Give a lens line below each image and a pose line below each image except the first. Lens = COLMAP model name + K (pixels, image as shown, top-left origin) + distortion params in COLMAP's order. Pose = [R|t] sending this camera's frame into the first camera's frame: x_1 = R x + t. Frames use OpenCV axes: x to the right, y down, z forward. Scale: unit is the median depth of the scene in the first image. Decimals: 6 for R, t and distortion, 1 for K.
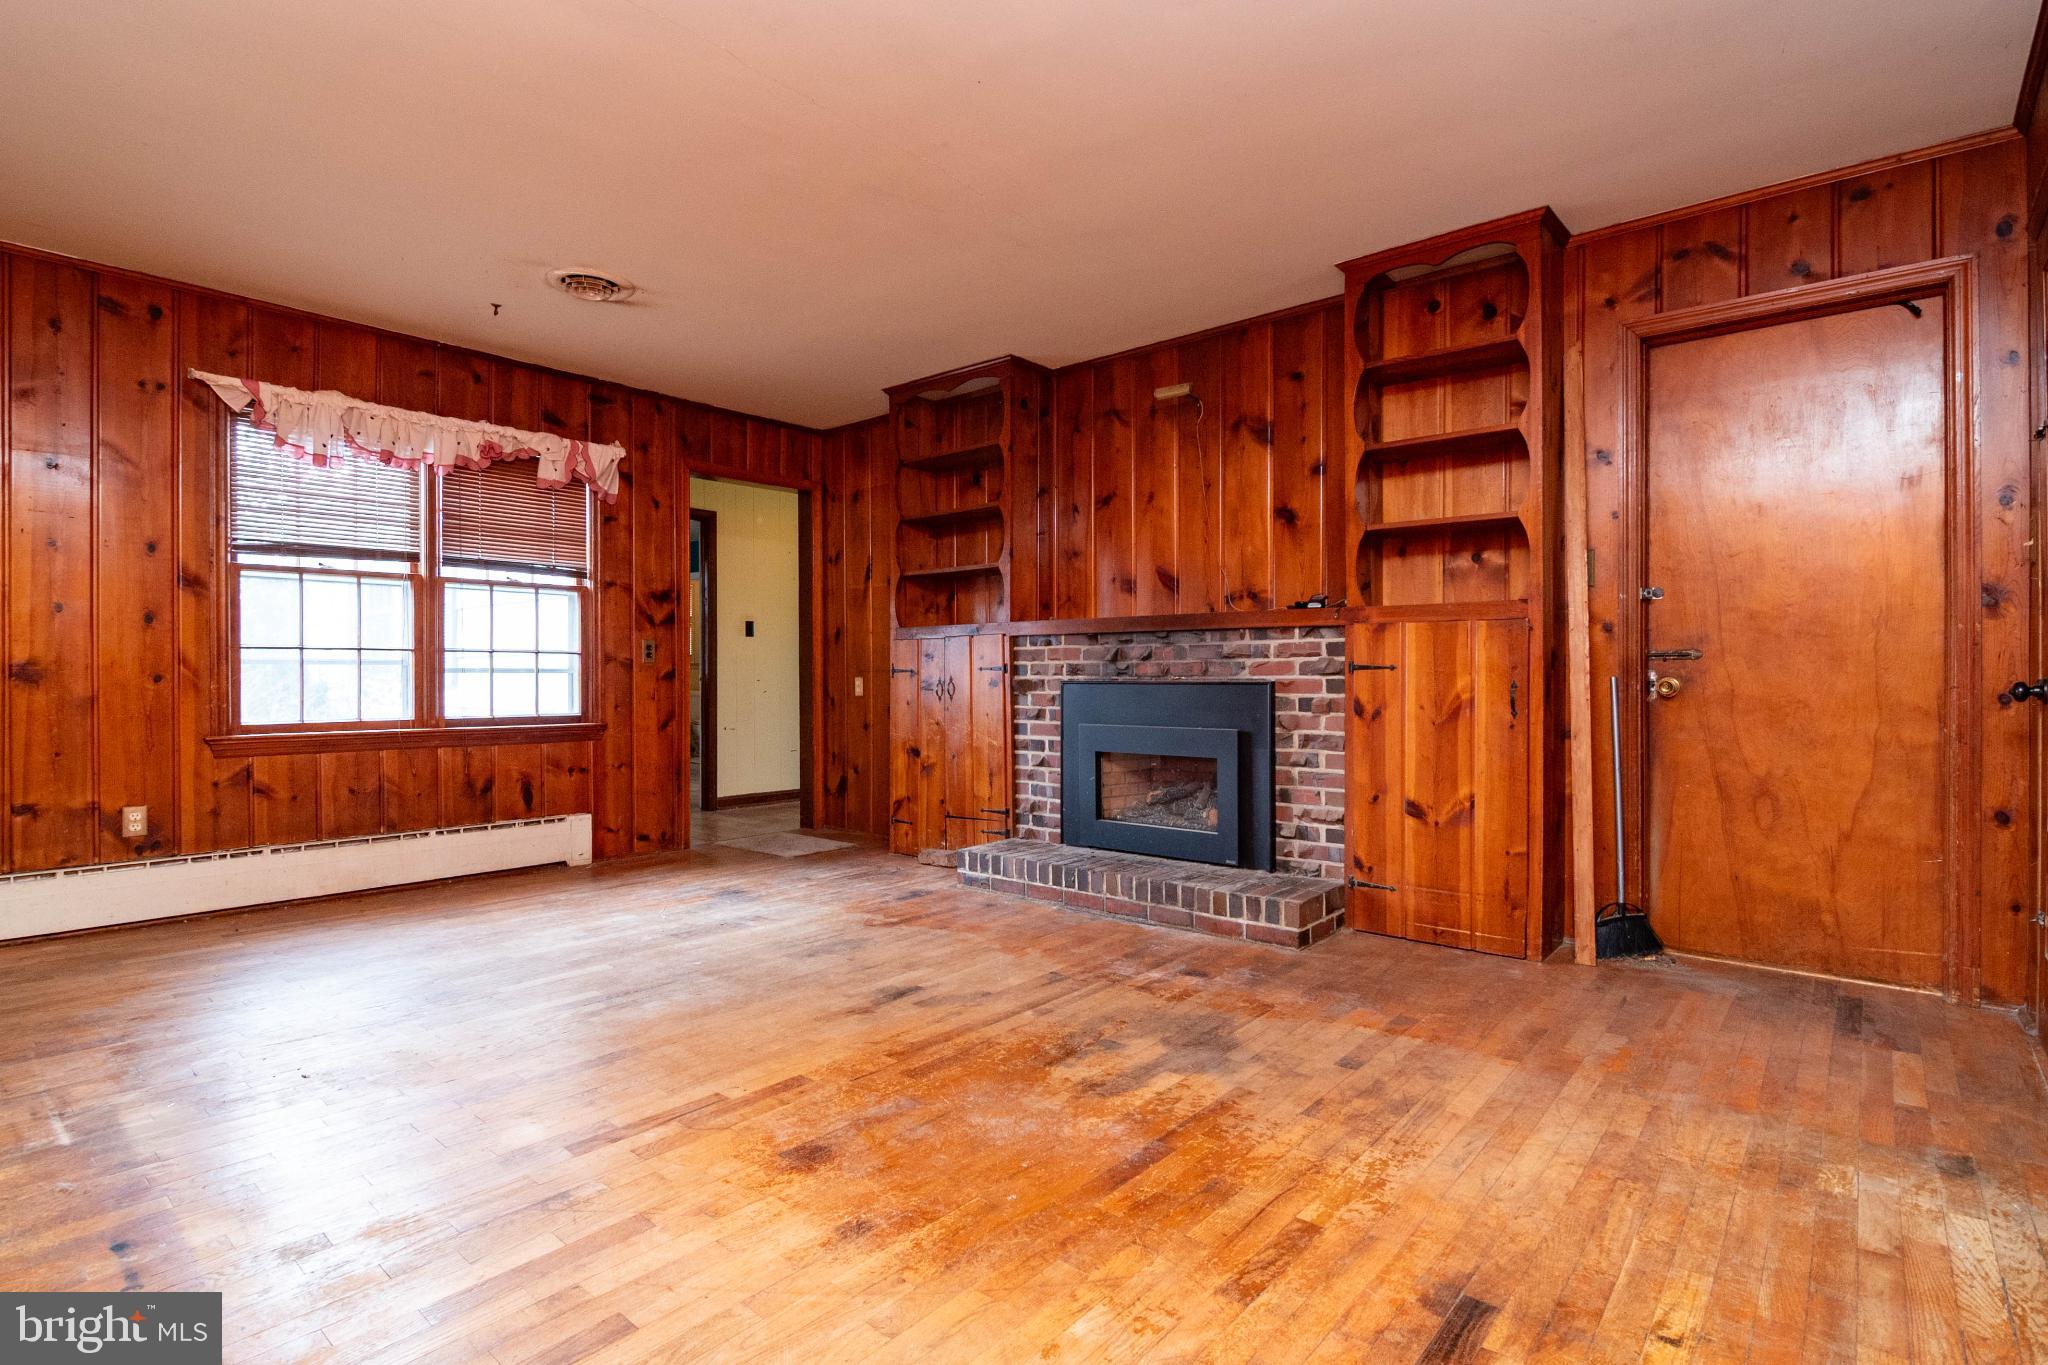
lens RADIAL K [[1008.5, 0, 1037.8], [0, 1008.5, 684.7], [0, 0, 1]] dist [-0.009377, -0.002308]
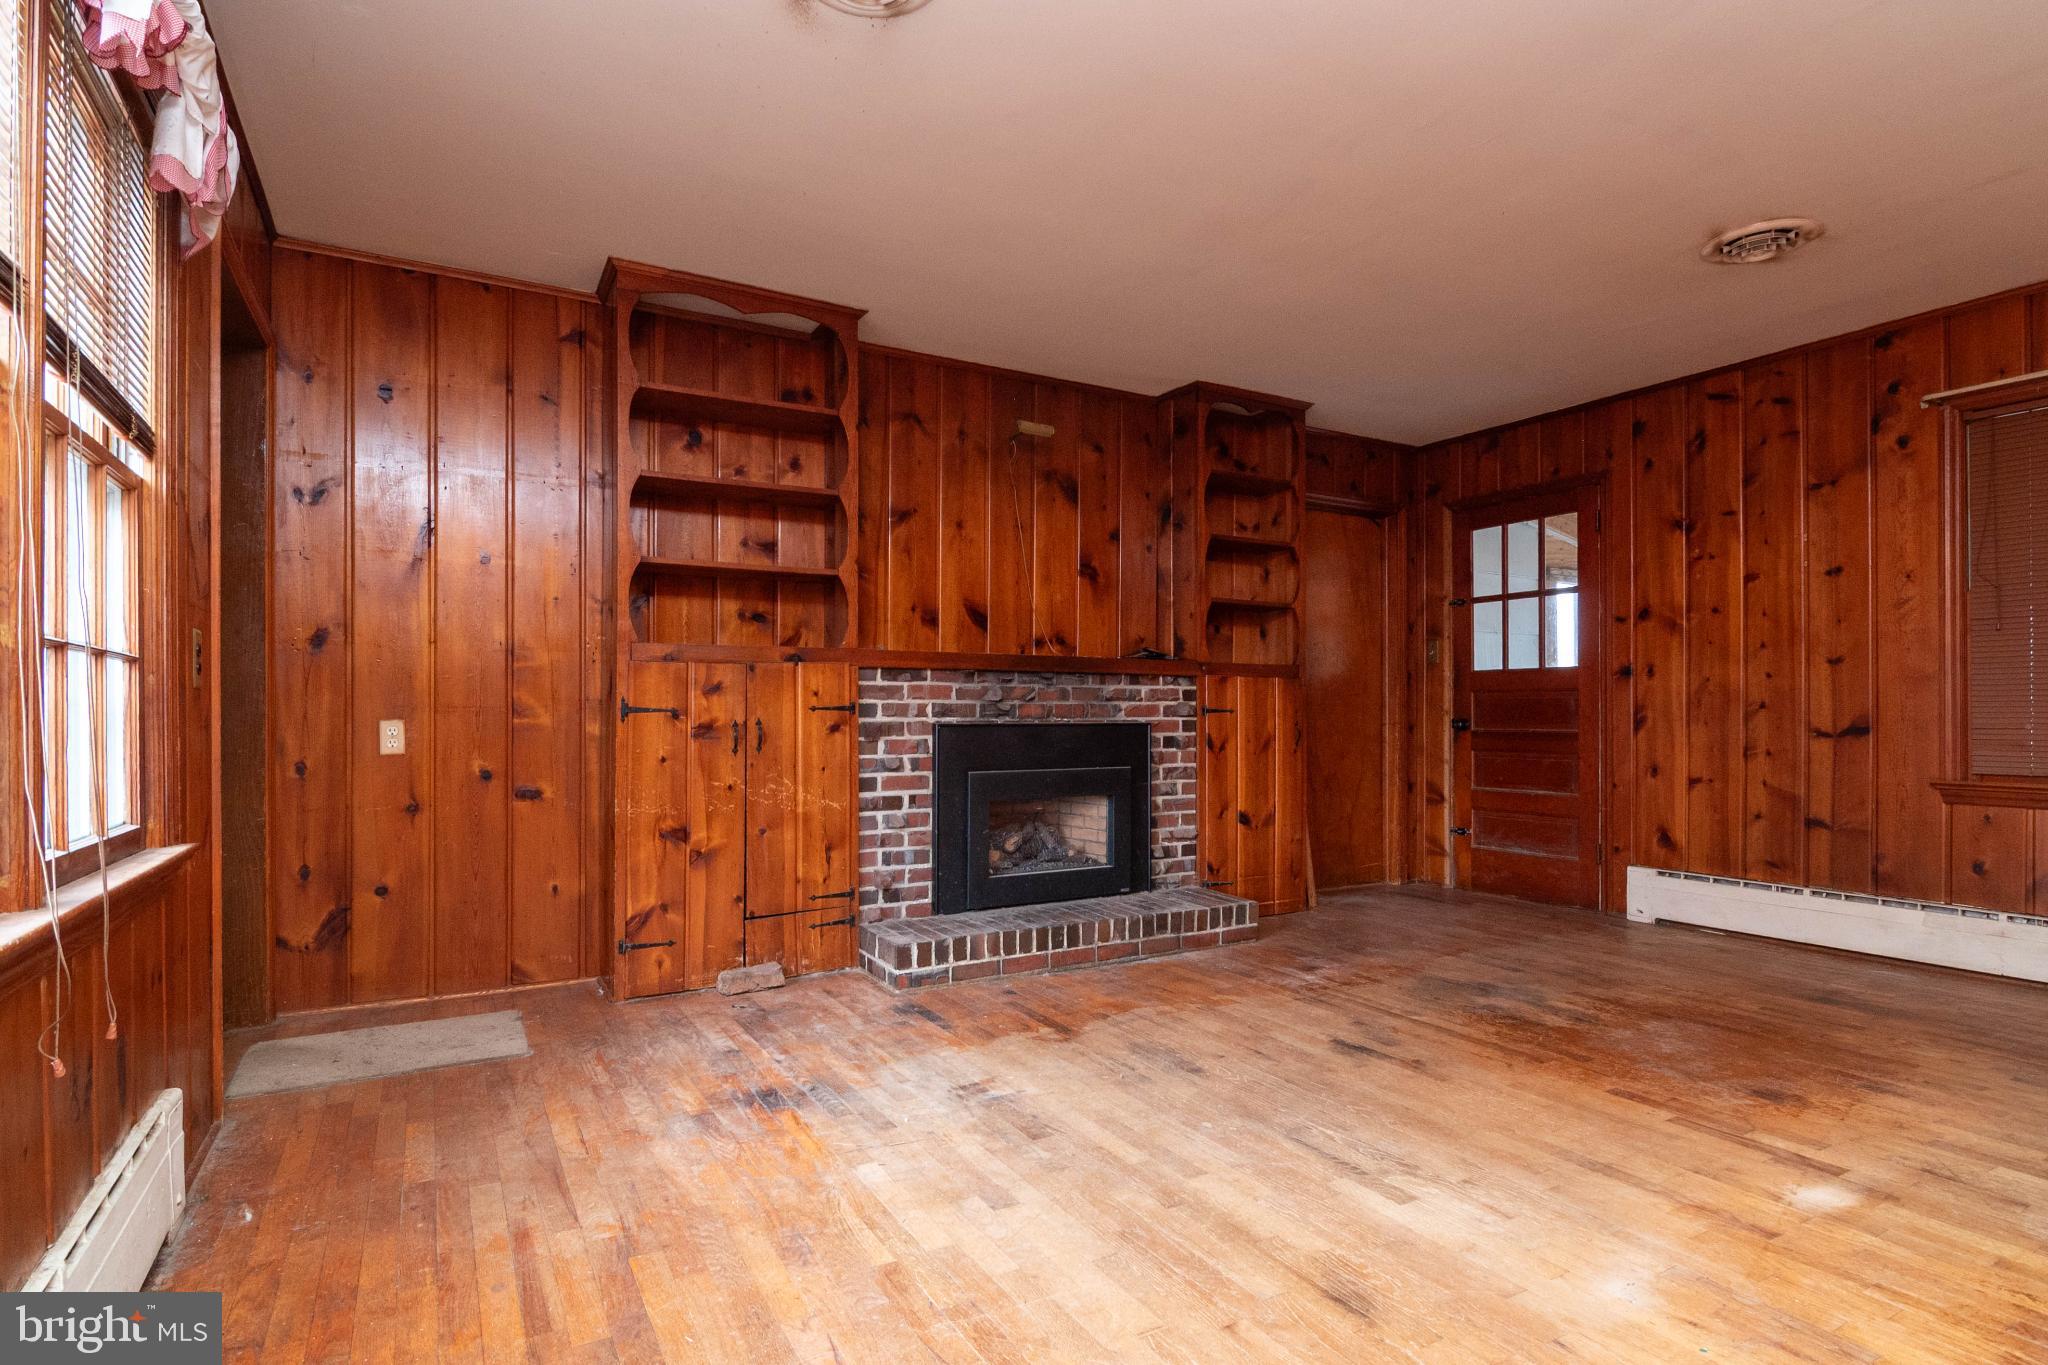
lens RADIAL K [[1008.5, 0, 1073.2], [0, 1008.5, 711.6], [0, 0, 1]] dist [-0.009377, -0.002308]
pose [[0.332719, 0.002028, 0.943024, -0.876704], [0.007275, 0.999962, -0.004718, -0.010696], [-0.942998, 0.008431, 0.332692, 0.716555]]
